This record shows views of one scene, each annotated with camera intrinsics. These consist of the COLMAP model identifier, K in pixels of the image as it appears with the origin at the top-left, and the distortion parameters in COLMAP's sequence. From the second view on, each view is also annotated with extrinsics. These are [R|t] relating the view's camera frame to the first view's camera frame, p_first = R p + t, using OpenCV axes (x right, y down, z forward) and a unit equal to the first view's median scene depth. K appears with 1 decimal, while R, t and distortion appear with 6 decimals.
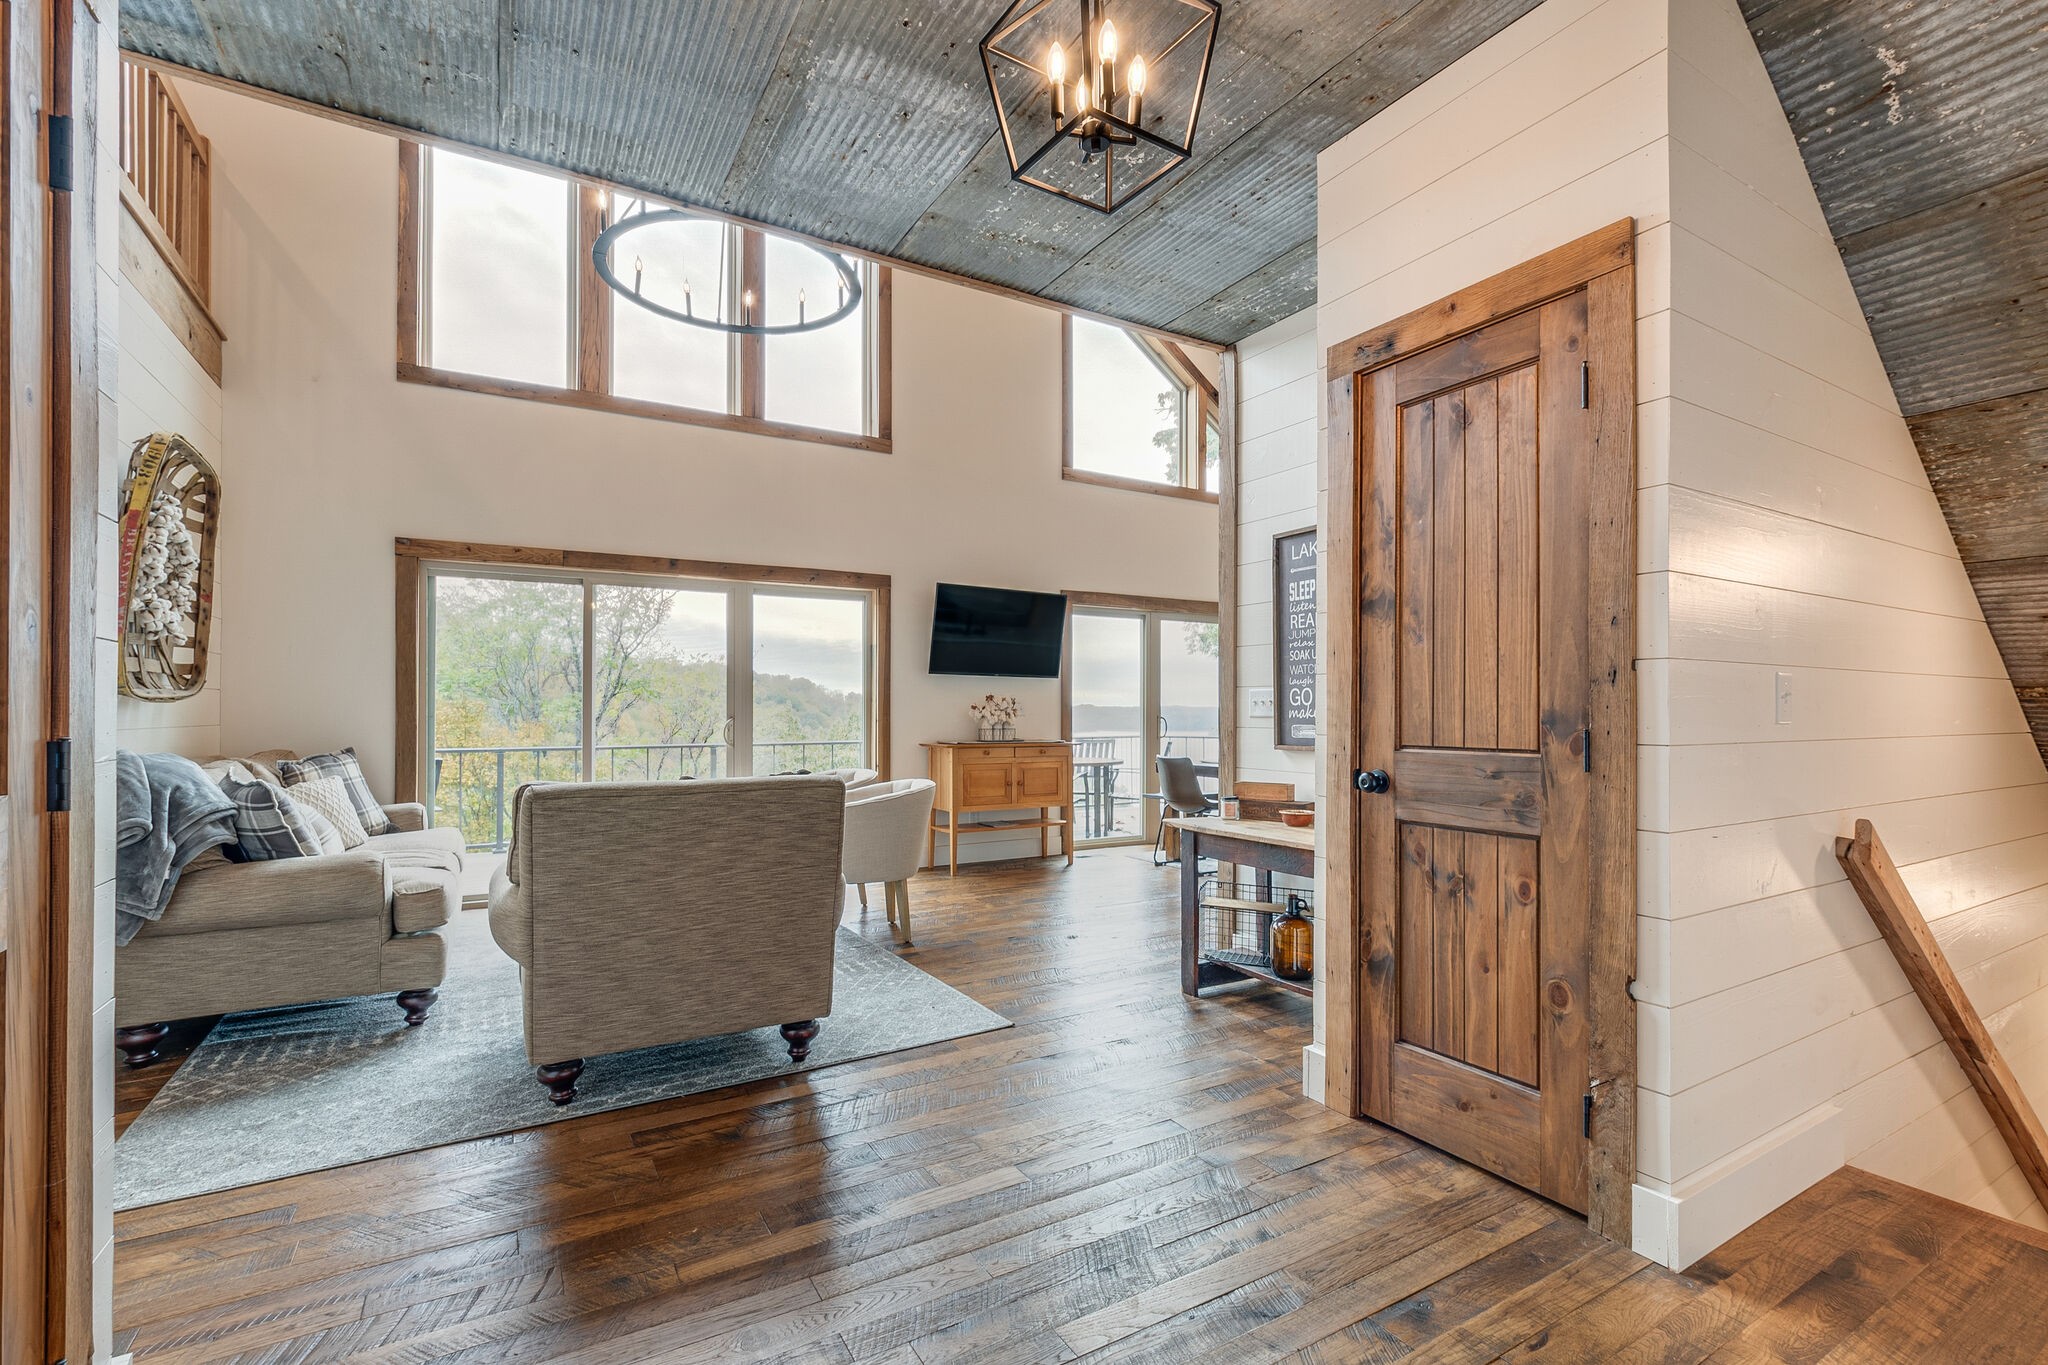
lens RADIAL K [[909.4, 0, 1014.7], [0, 909.4, 700.8], [0, 0, 1]] dist [-0.001334, -0.000361]
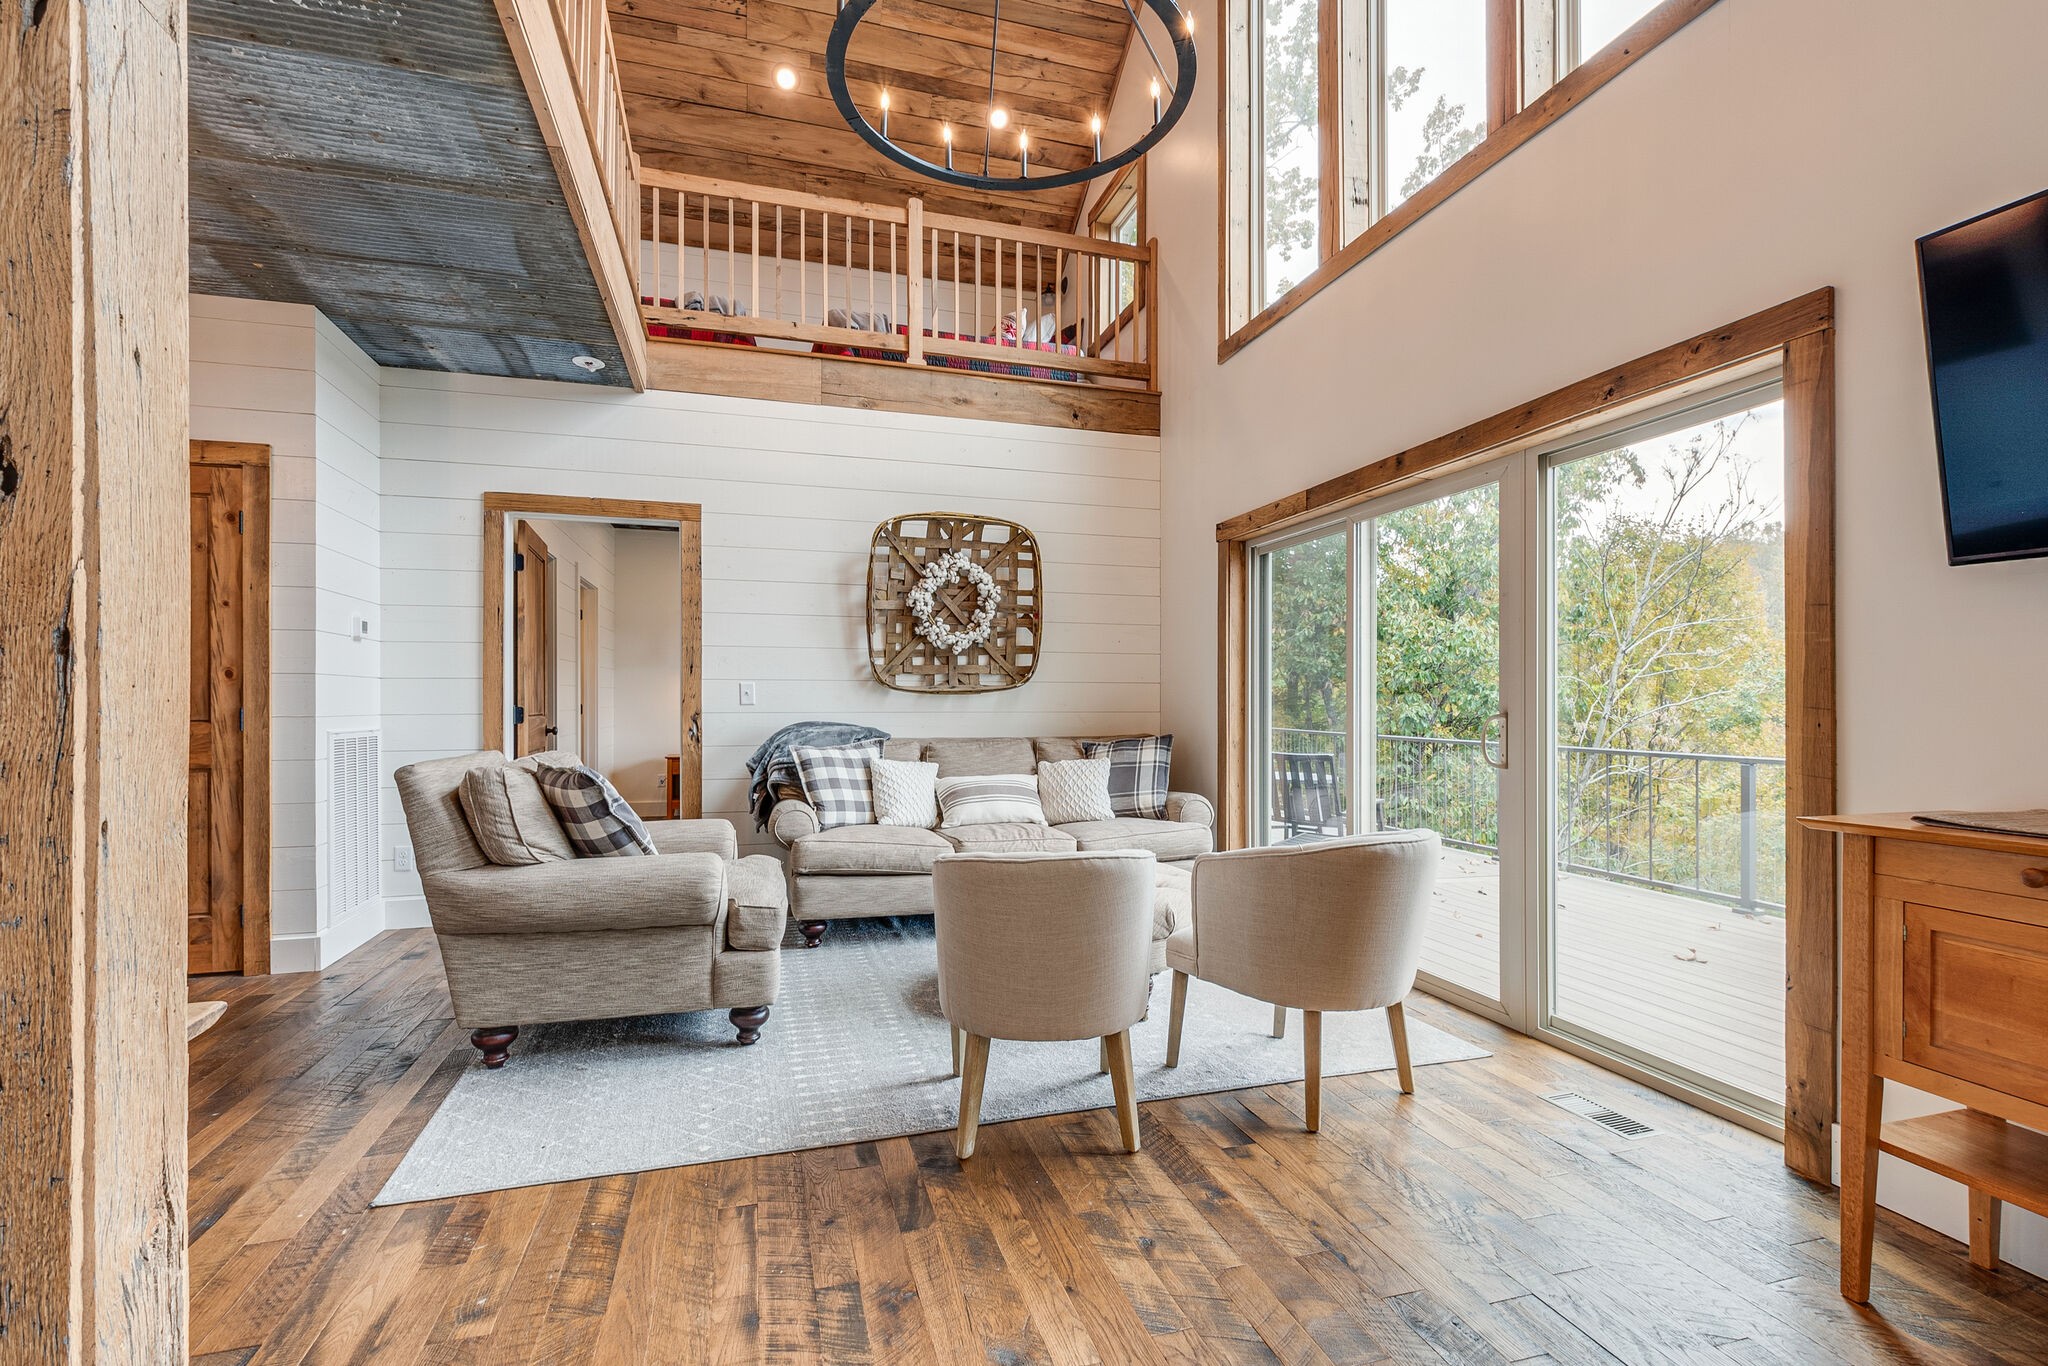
lens RADIAL K [[912.6, 0, 1025.8], [0, 912.6, 705.4], [0, 0, 1]] dist [0.001537, -0.004147]
pose [[-0.232832, 0.001738, -0.972516, 0.675986], [0.011018, 0.999939, -0.000851, 0.029940], [0.972455, -0.010914, -0.232837, 2.113532]]
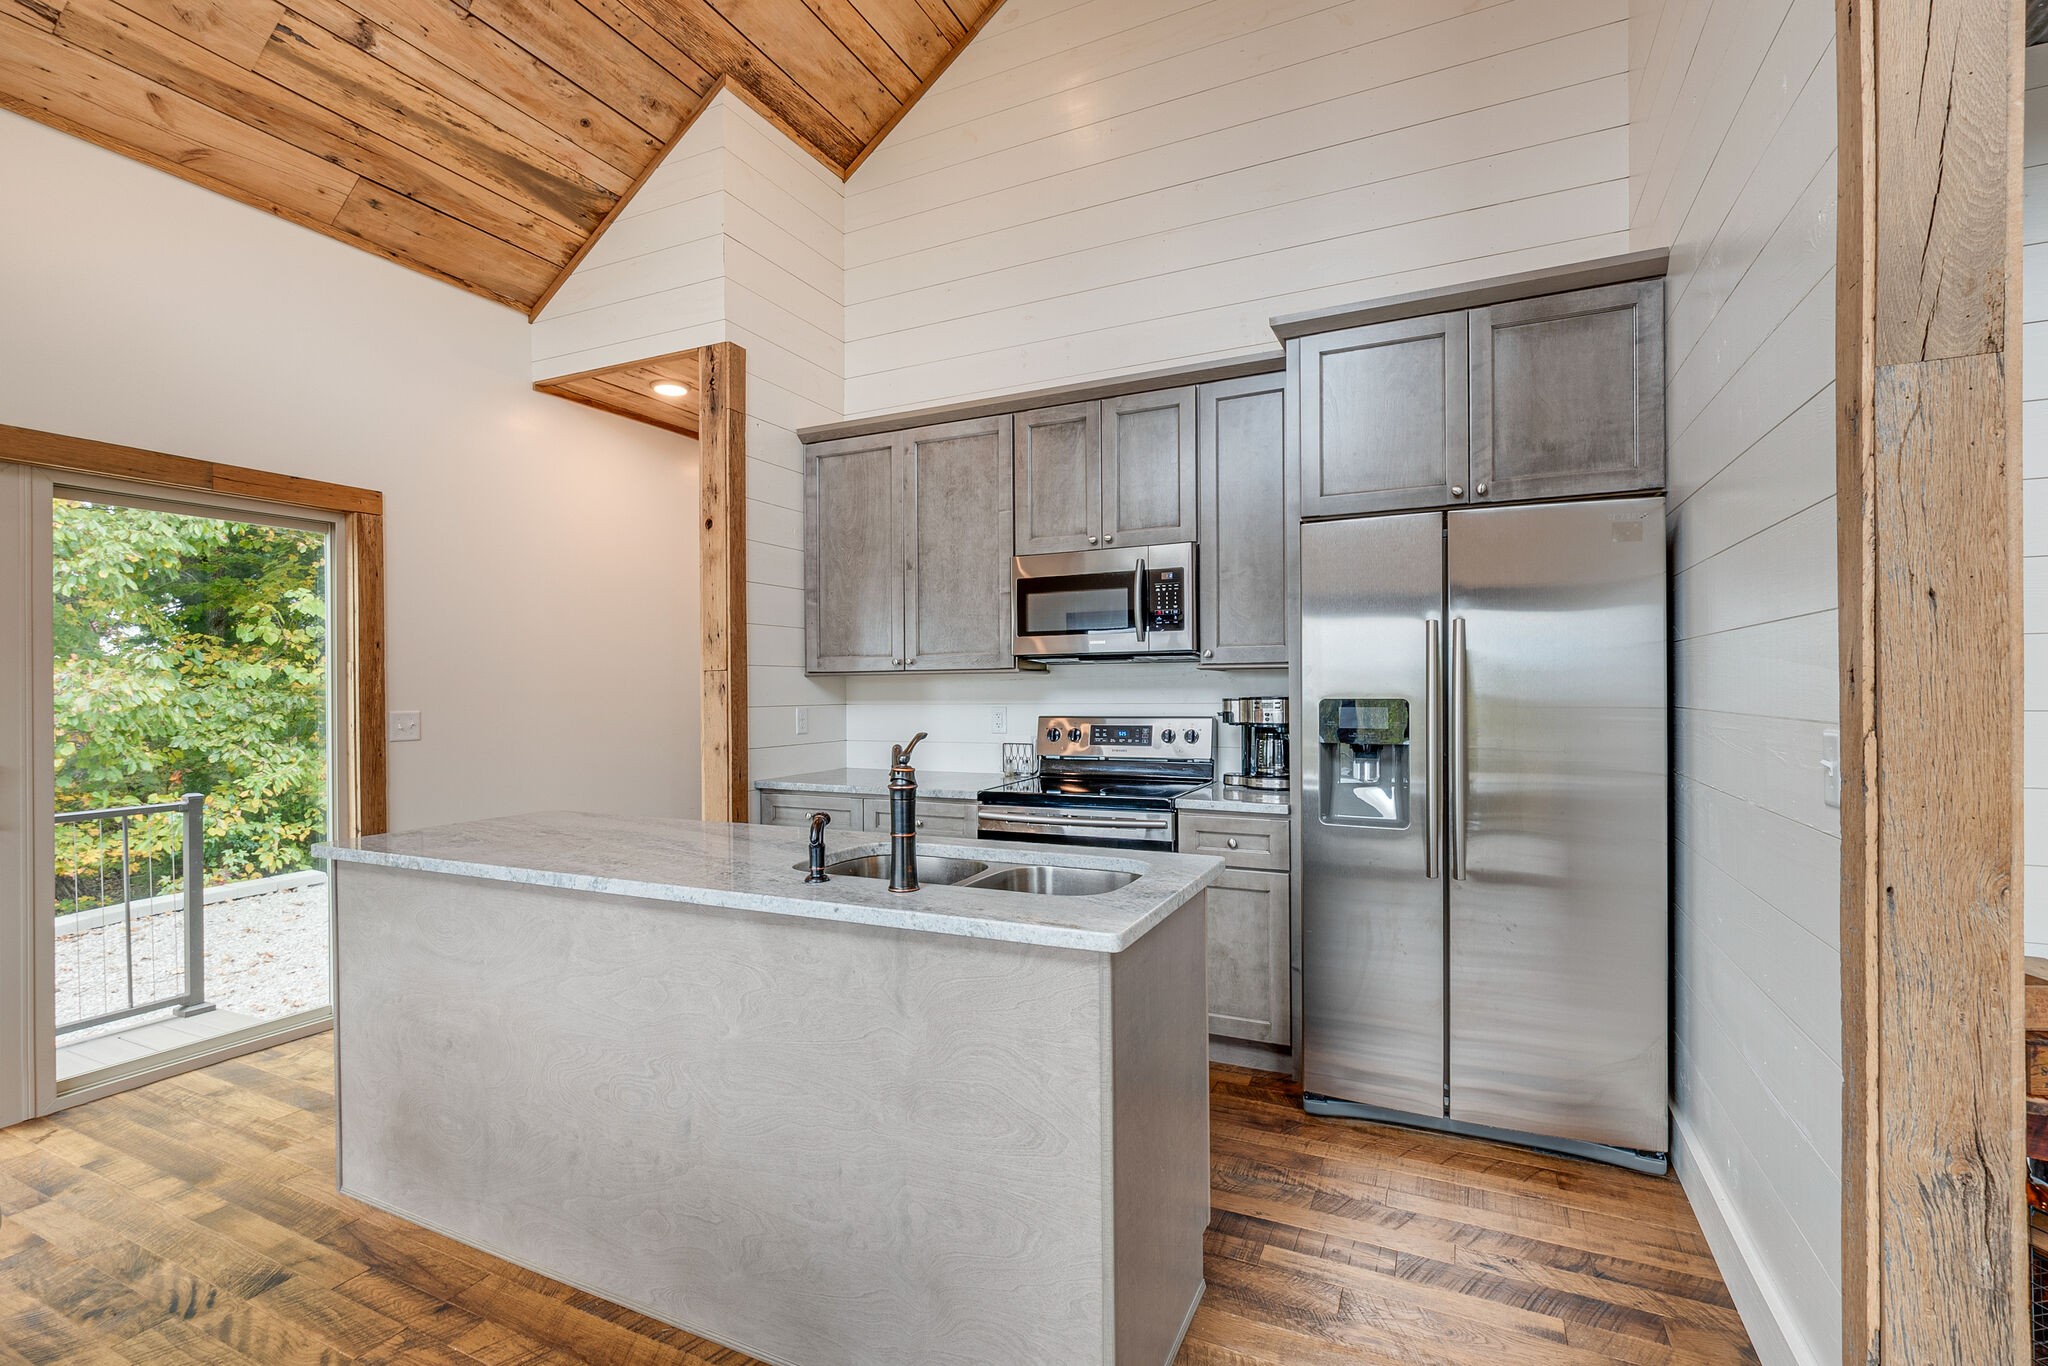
lens RADIAL K [[944.8, 0, 1046.8], [0, 944.8, 698.8], [0, 0, 1]] dist [-0.005850, 0.004760]
pose [[-0.551944, -0.002965, 0.833876, 0.257057], [-0.005657, 0.999984, -0.000189, -0.039494], [-0.833862, -0.004822, -0.551952, 2.436599]]
